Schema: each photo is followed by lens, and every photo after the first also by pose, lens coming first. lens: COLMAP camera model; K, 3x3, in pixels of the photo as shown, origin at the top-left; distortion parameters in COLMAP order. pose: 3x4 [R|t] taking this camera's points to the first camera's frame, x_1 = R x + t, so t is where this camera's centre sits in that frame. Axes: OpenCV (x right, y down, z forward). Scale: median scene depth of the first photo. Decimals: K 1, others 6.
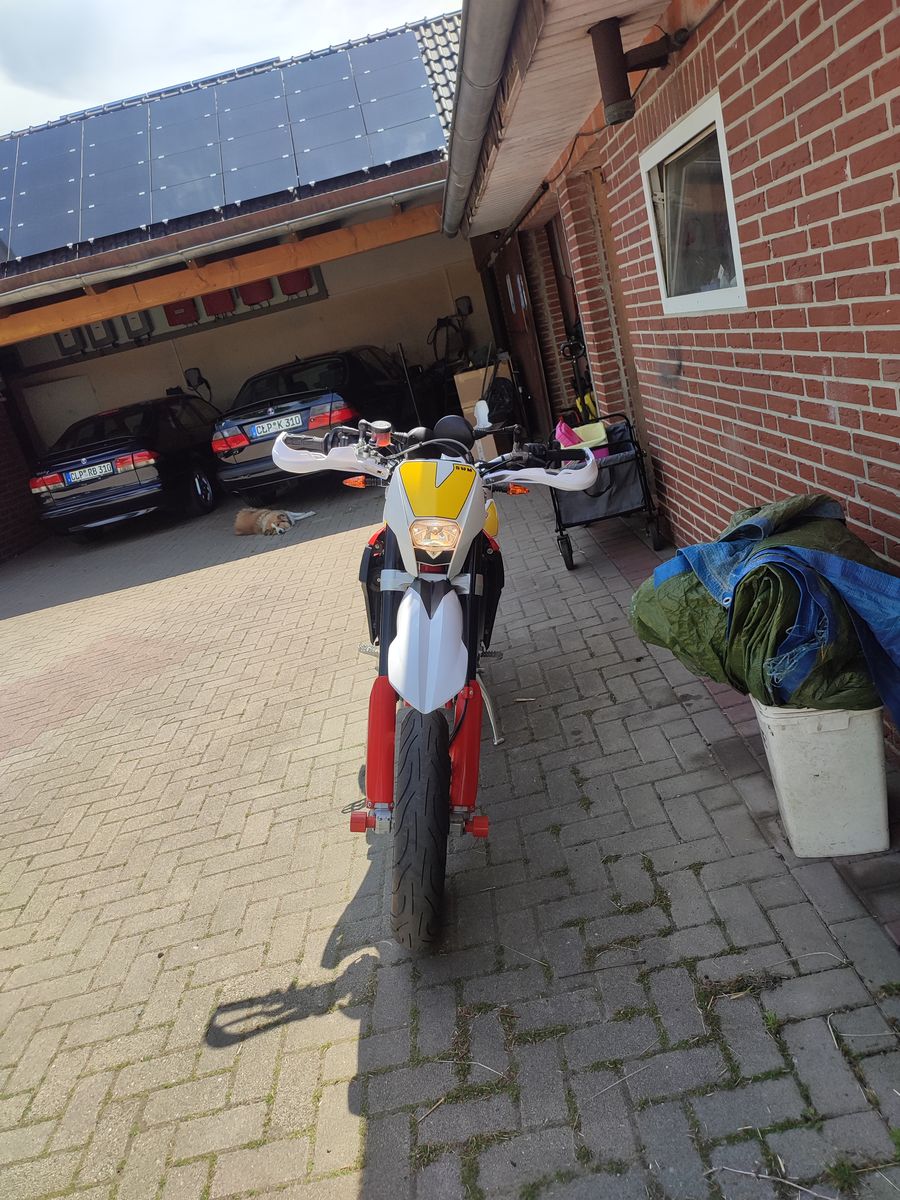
lens RADIAL K [[859.4, 0, 453.7], [0, 859.4, 609.1], [0, 0, 1]] dist [0.030749, -0.026937]
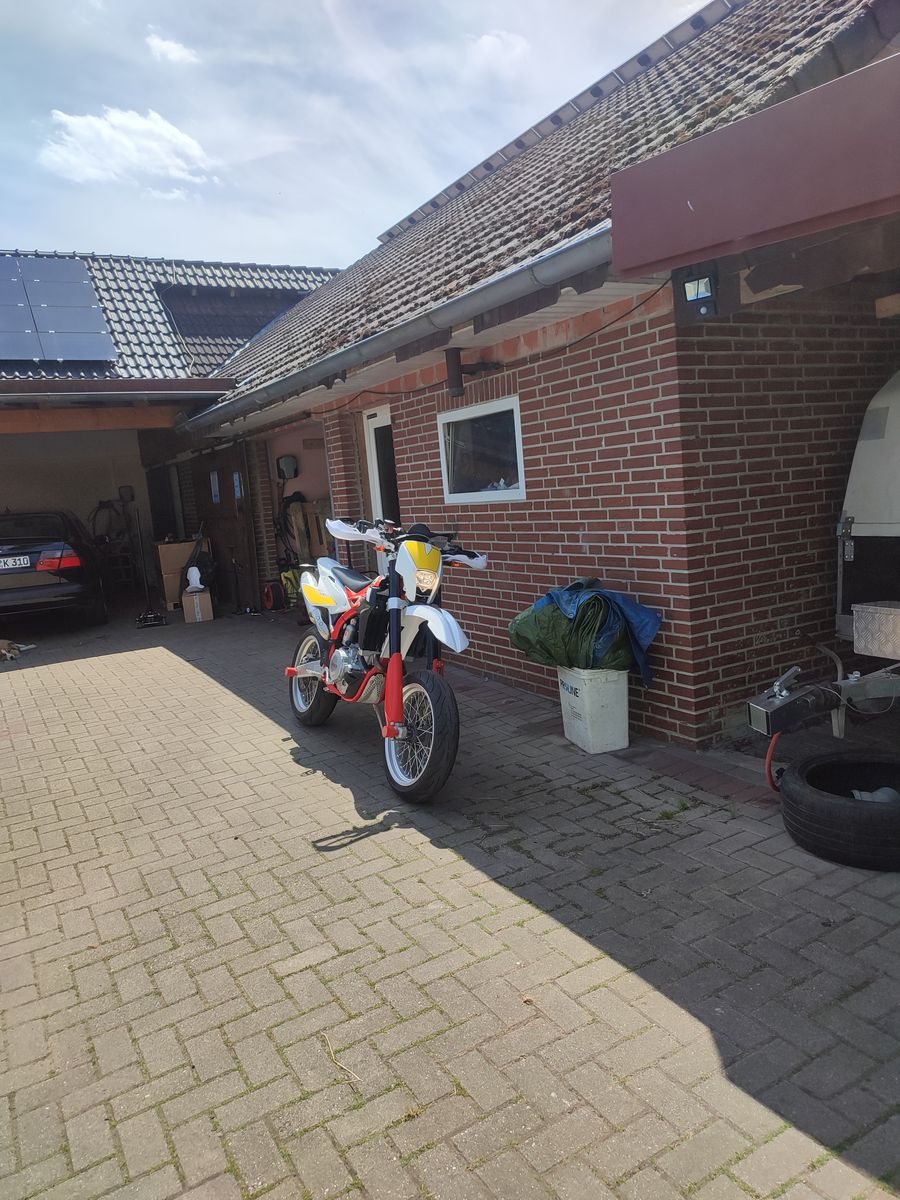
lens RADIAL K [[859.4, 0, 453.7], [0, 859.4, 609.1], [0, 0, 1]] dist [0.030749, -0.026937]
pose [[0.870975, 0.101848, 0.480655, -0.838459], [0.022731, 0.968879, -0.246490, 0.428355], [-0.490801, 0.225613, 0.841554, -0.574562]]
